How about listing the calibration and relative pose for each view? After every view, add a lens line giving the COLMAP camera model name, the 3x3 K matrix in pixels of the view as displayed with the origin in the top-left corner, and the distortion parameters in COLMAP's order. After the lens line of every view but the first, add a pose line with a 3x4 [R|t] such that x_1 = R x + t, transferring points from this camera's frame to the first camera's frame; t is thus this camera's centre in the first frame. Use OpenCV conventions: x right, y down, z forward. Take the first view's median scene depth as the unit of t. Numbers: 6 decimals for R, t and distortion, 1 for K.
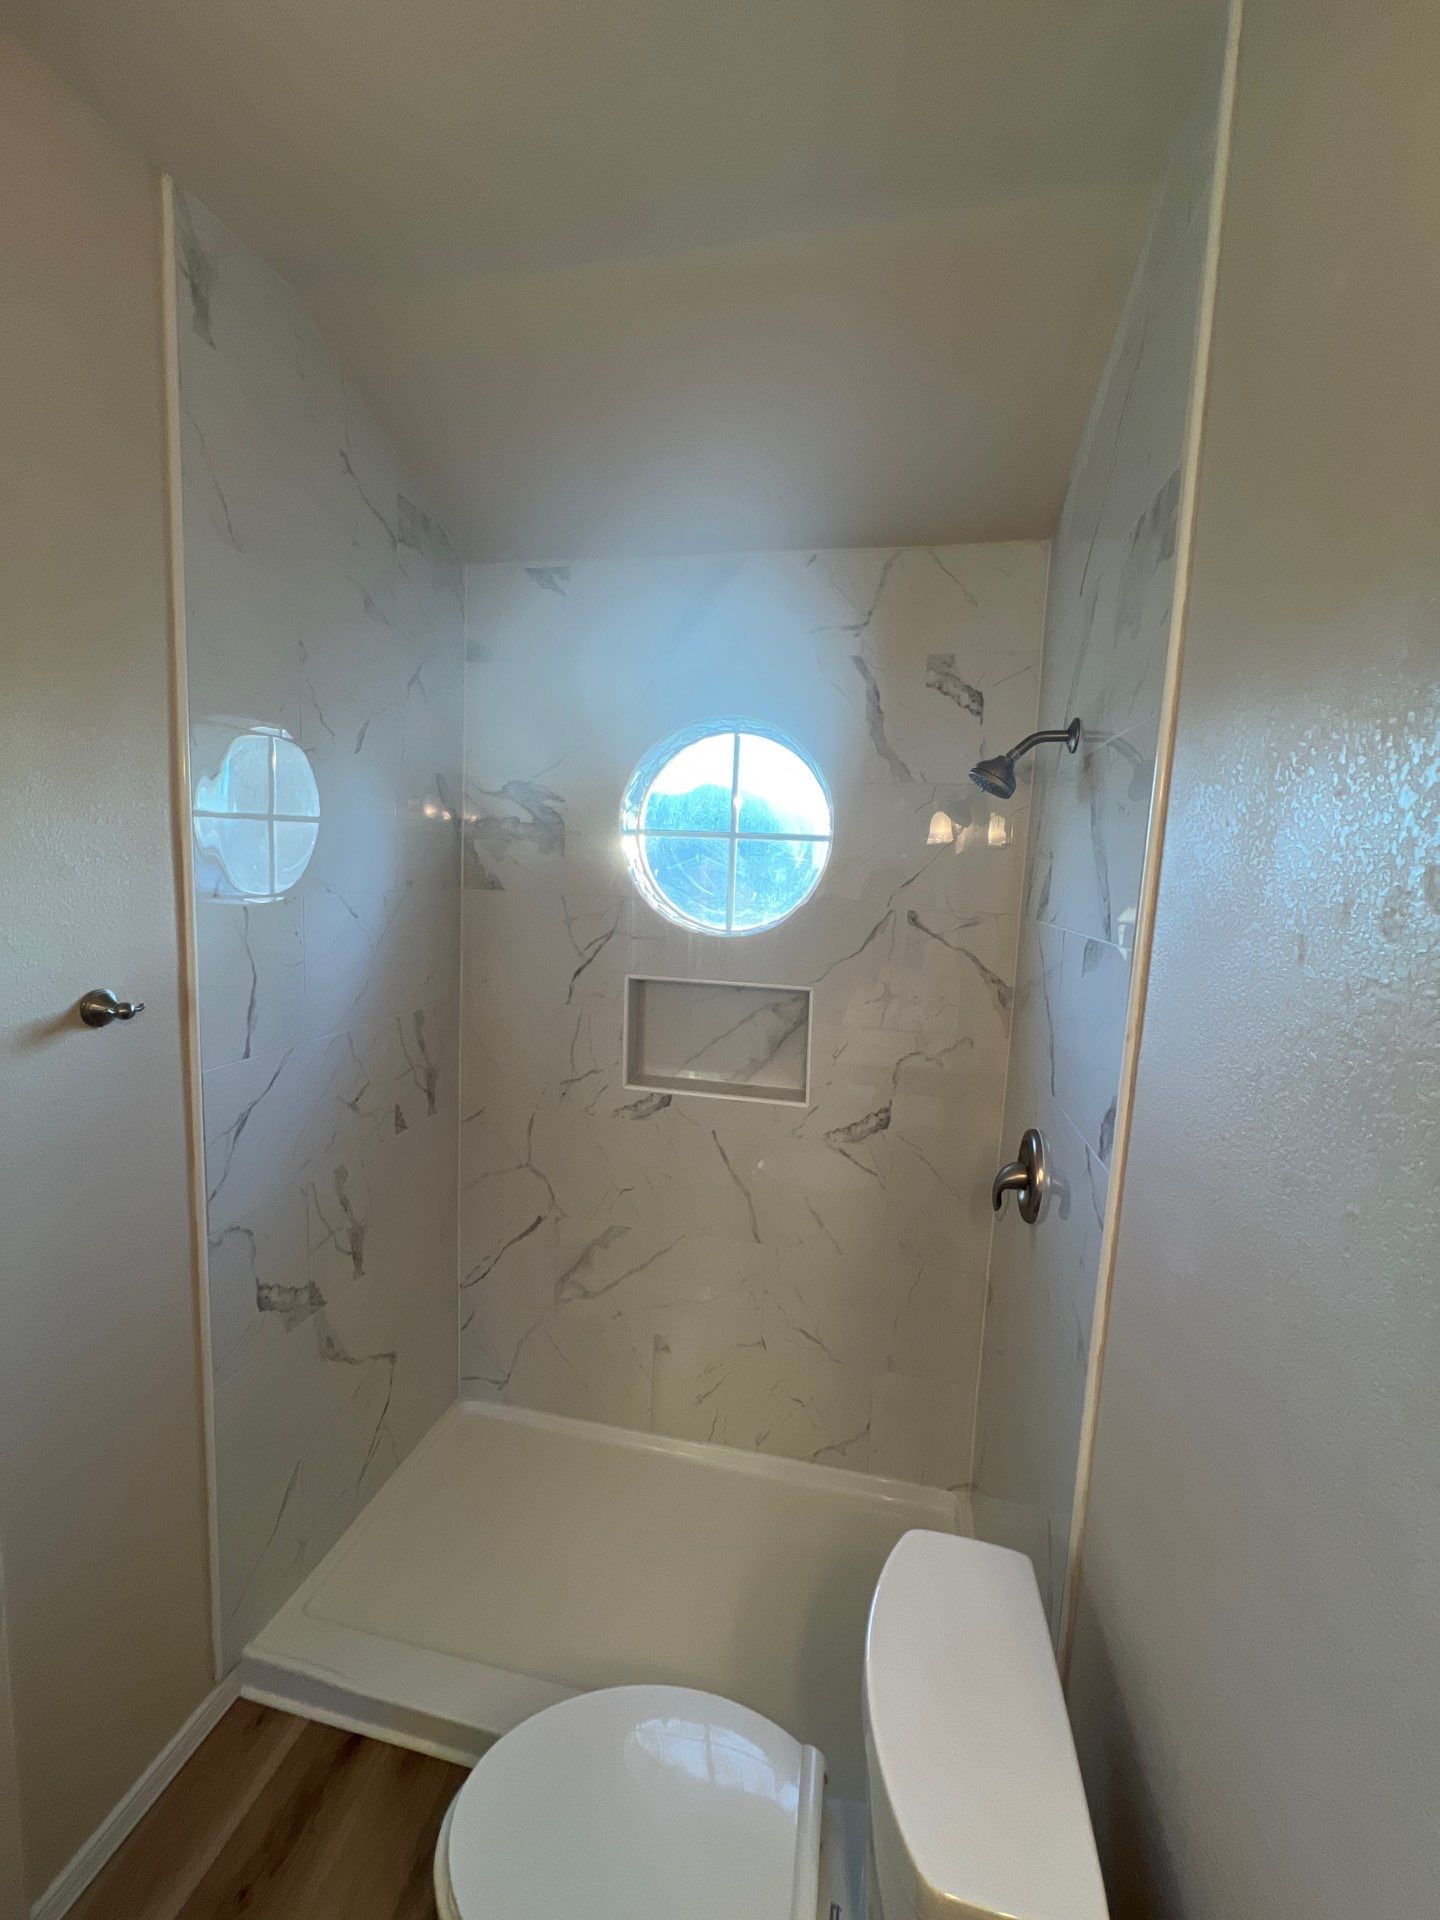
lens RADIAL K [[766.5, 0, 731.2], [0, 766.5, 952.7], [0, 0, 1]] dist [-0.000895, 0.000002]
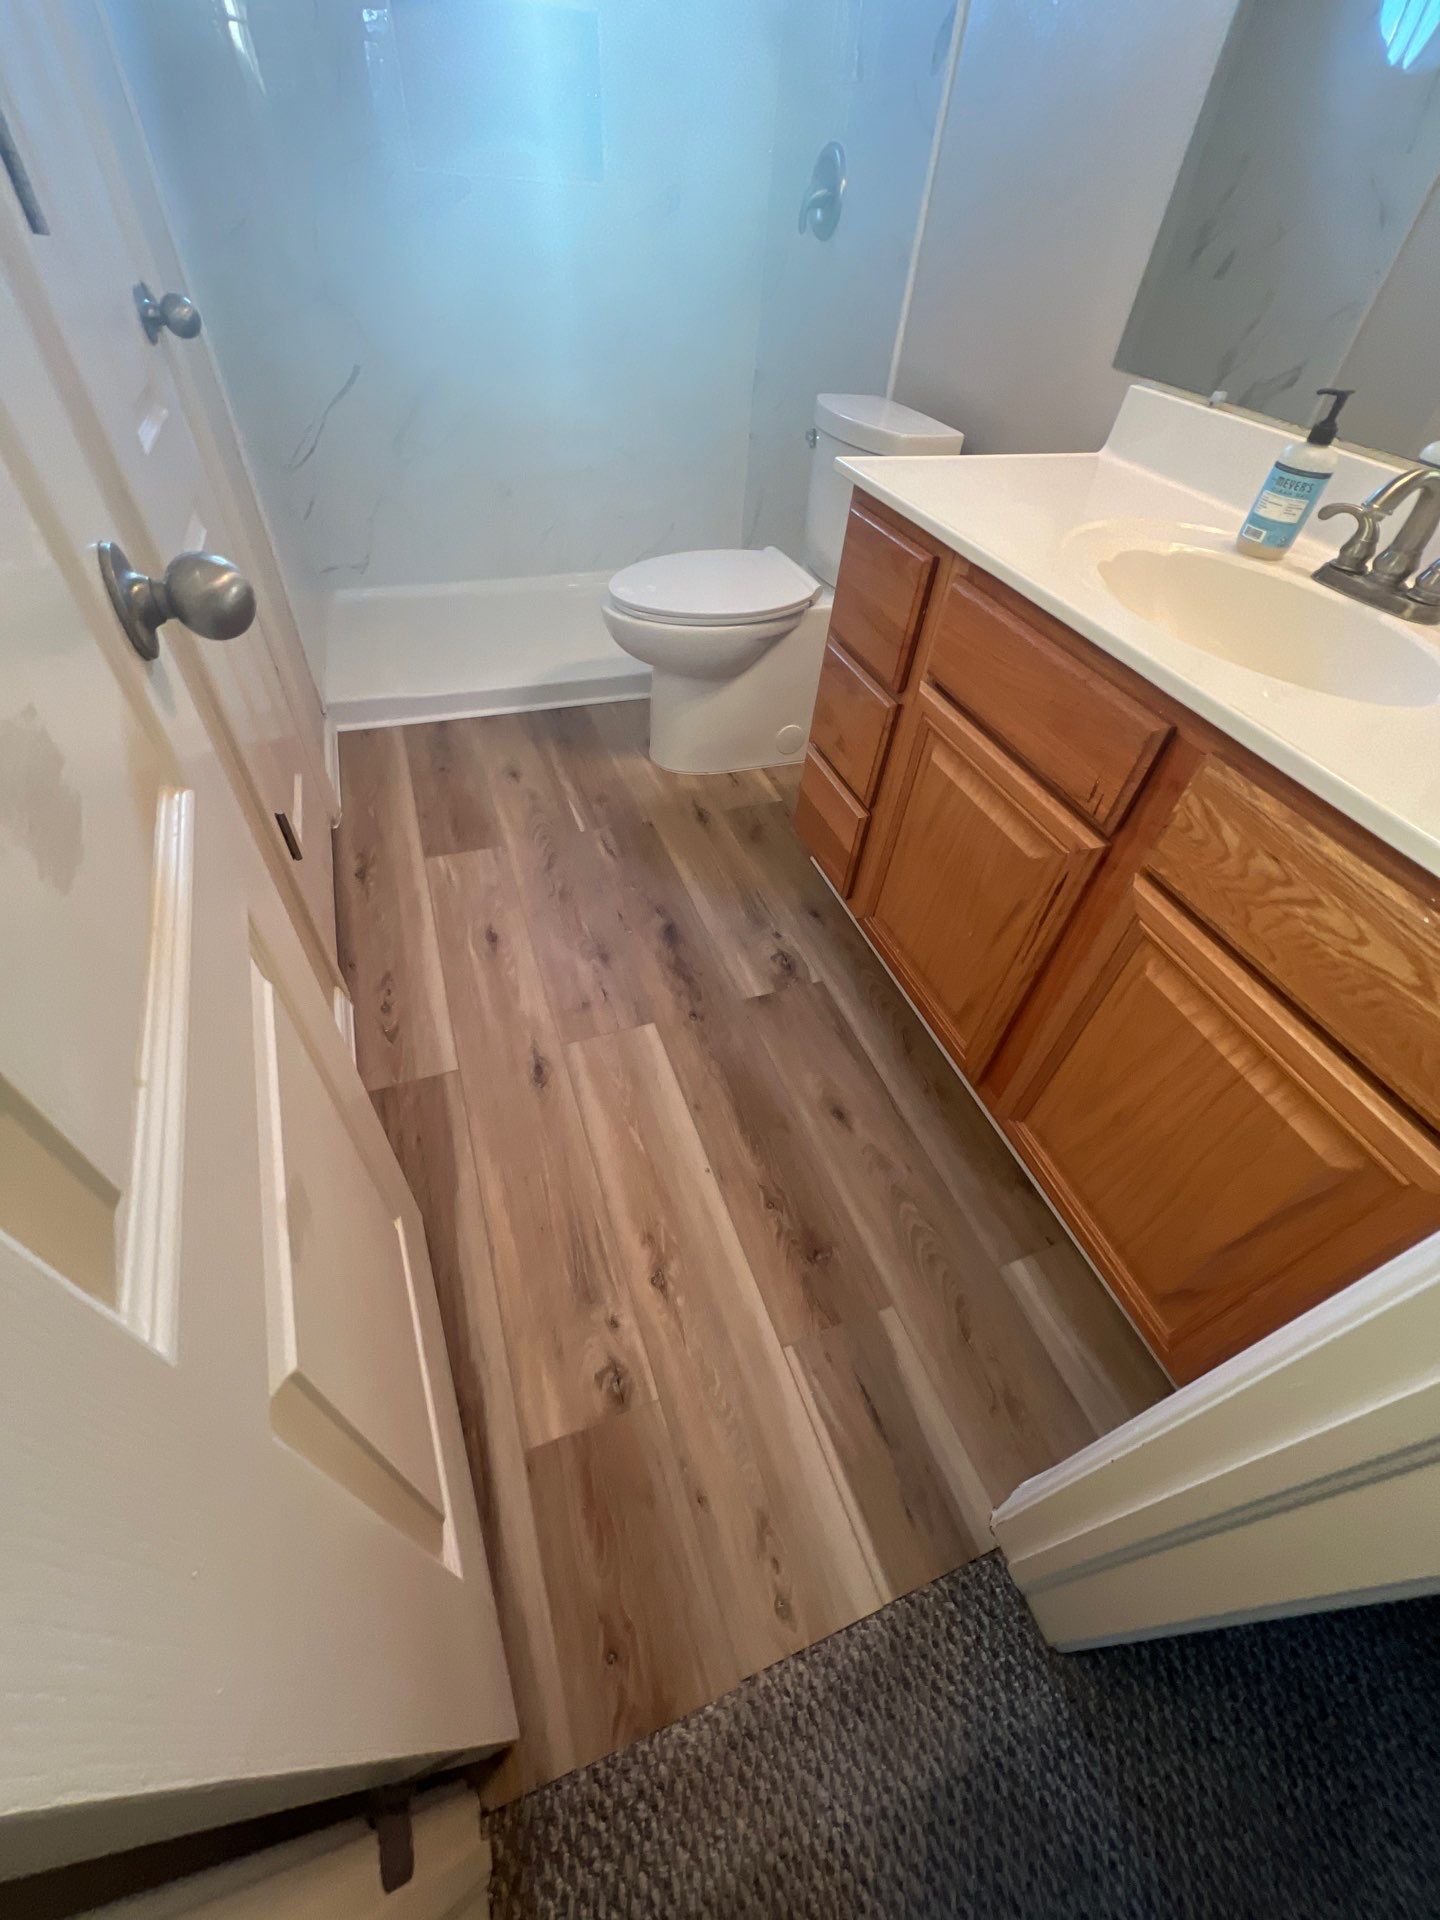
lens RADIAL K [[766.5, 0, 728.8], [0, 766.5, 954.4], [0, 0, 1]] dist [-0.000895, 0.000002]
pose [[0.840636, -0.373541, 0.392171, -0.571015], [0.023147, 0.748214, 0.663054, 0.295956], [-0.541106, -0.548309, 0.637622, -0.350056]]
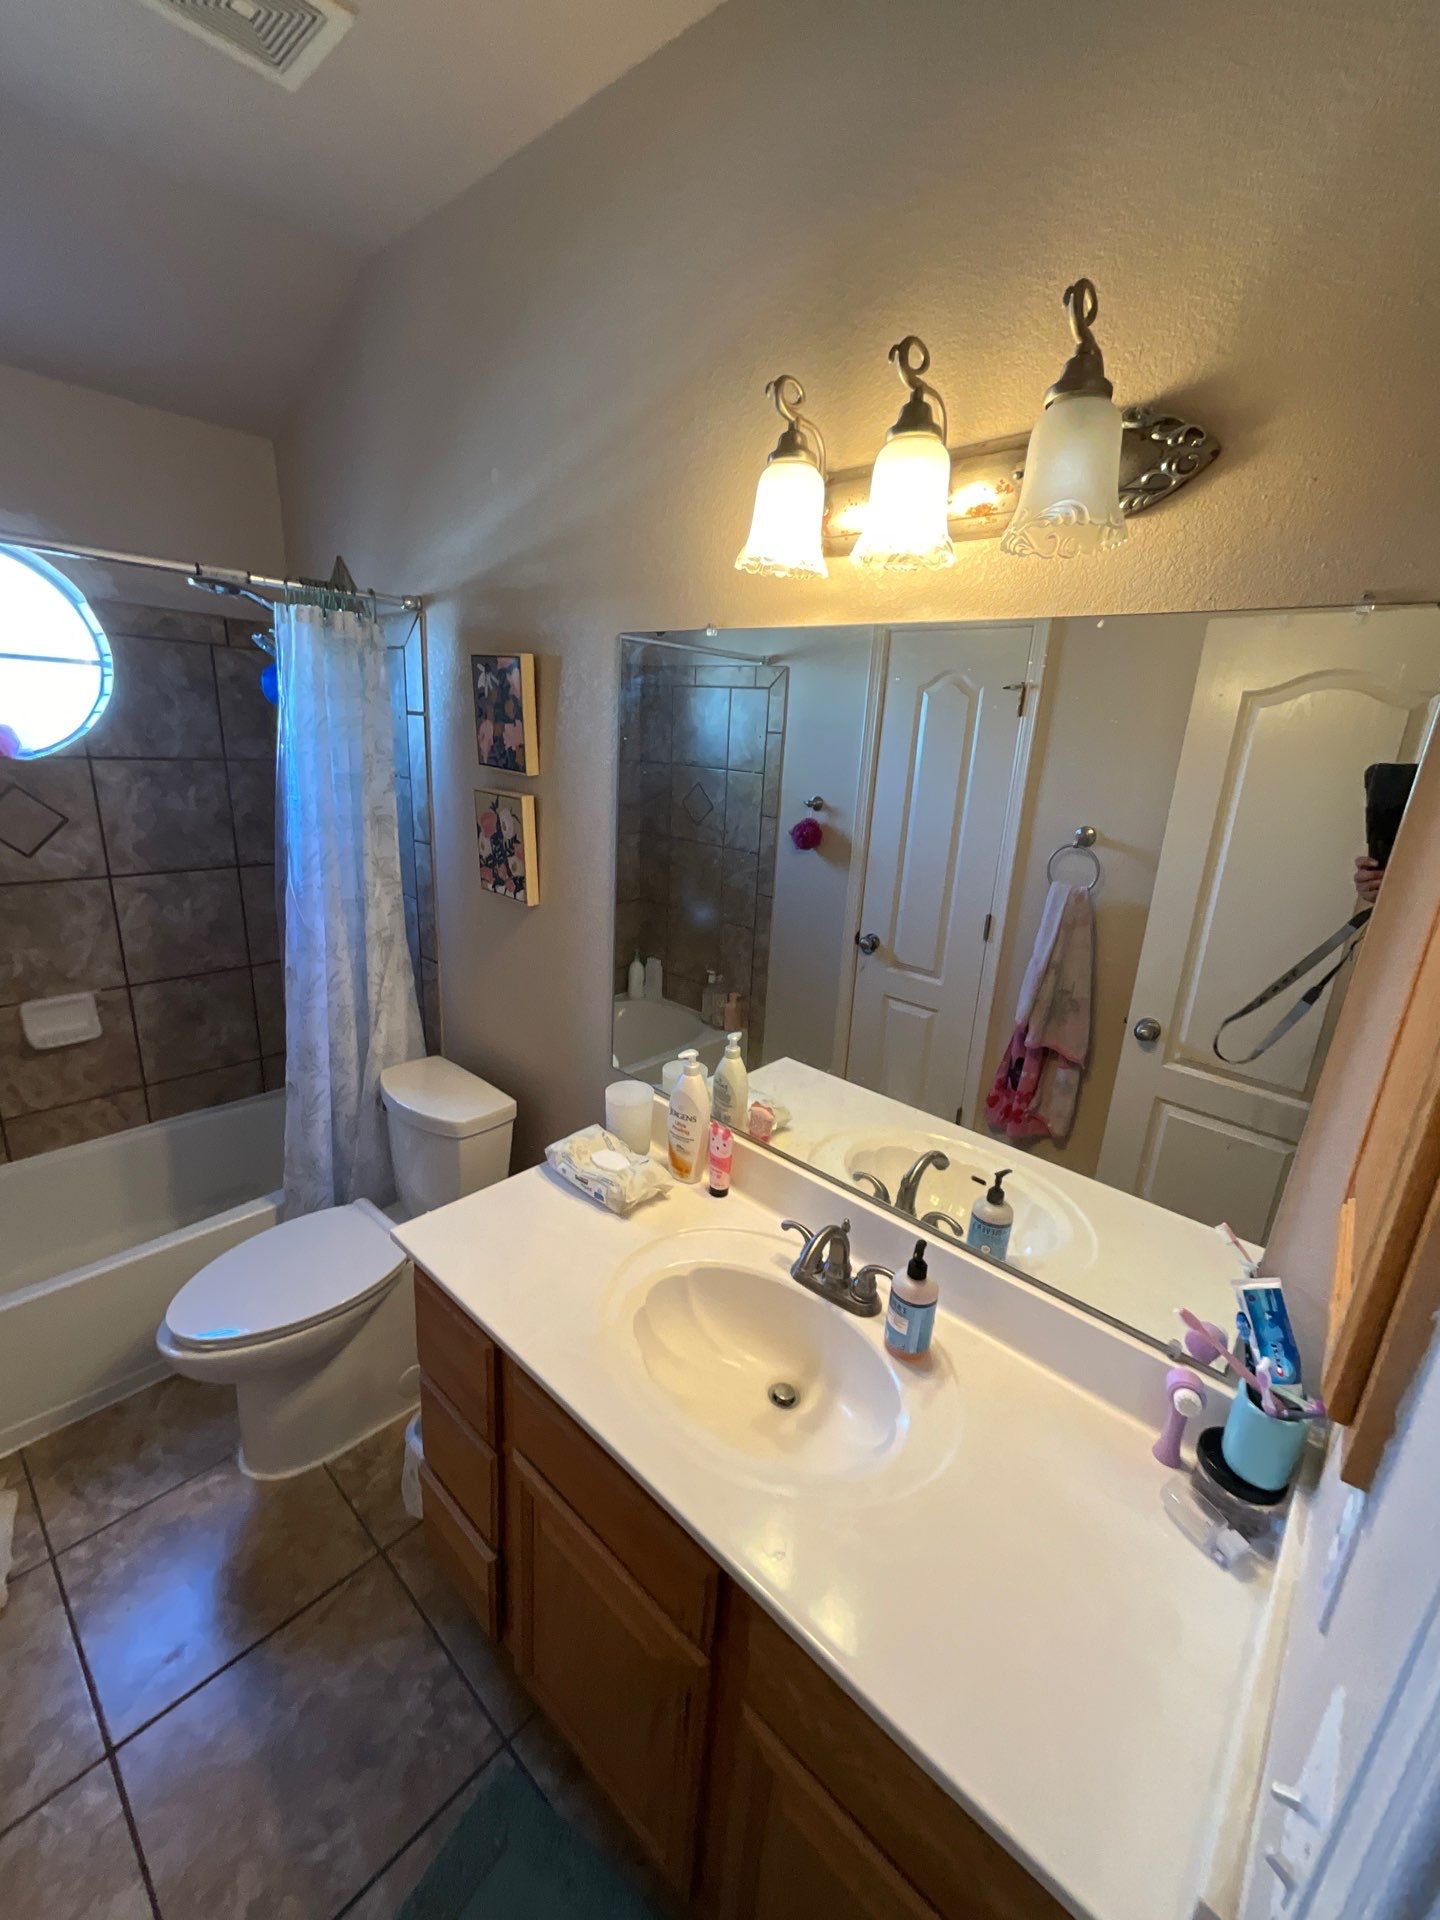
lens RADIAL K [[766.5, 0, 715.7], [0, 766.5, 956.9], [0, 0, 1]] dist [-0.000895, 0.000002]
pose [[0.504939, -0.270464, 0.819686, -0.448460], [0.067597, 0.959114, 0.274830, 0.003305], [-0.860504, -0.083364, 0.502577, -0.350627]]
